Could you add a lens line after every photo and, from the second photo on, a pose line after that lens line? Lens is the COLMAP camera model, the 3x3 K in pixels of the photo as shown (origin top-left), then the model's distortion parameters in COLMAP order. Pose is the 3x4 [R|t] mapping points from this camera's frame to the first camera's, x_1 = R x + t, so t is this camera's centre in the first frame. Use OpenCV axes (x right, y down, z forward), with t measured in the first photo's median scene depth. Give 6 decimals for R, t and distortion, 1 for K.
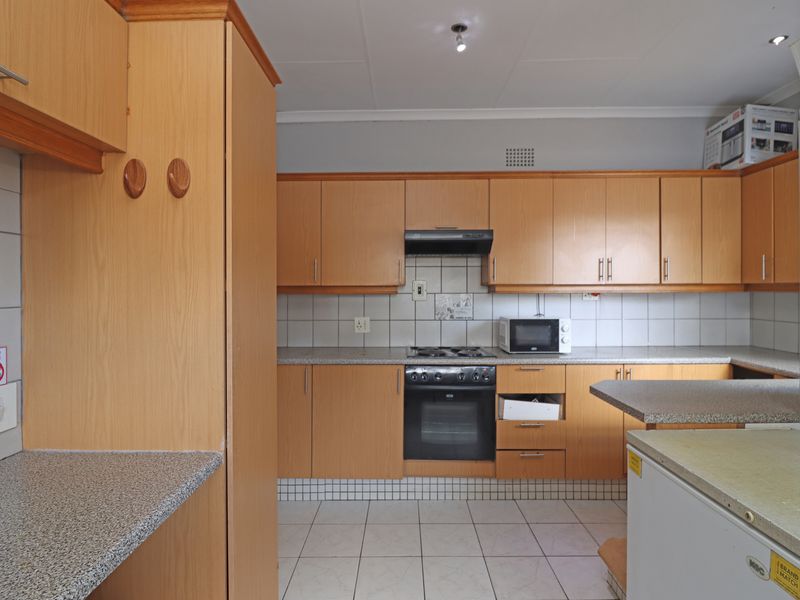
lens RADIAL K [[458.6, 0, 398.4], [0, 458.6, 287.8], [0, 0, 1]] dist [-0.001913, -0.002510]
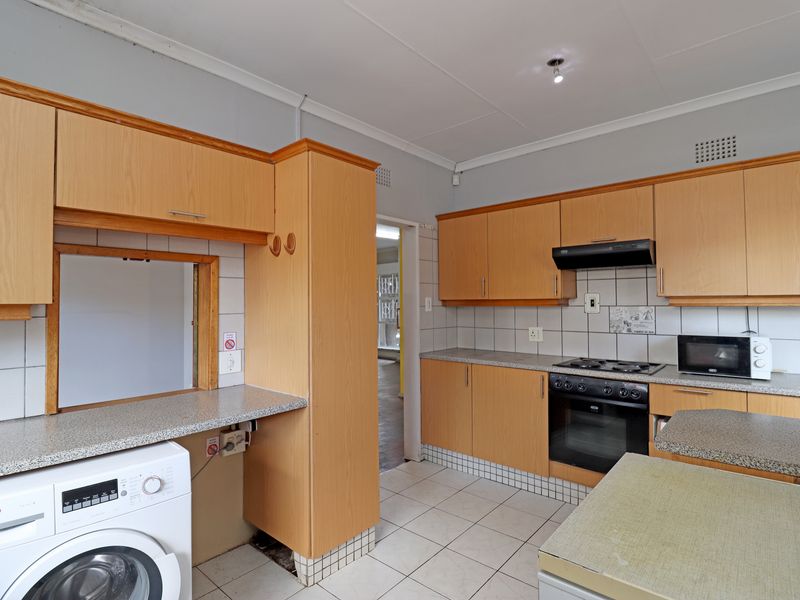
lens RADIAL K [[419.9, 0, 396.6], [0, 419.9, 288.6], [0, 0, 1]] dist [-0.001925, -0.002351]
pose [[0.757589, -0.023566, -0.652306, 0.364289], [0.008127, 0.999611, -0.026675, -0.005391], [0.652681, 0.014907, 0.757486, 0.007871]]
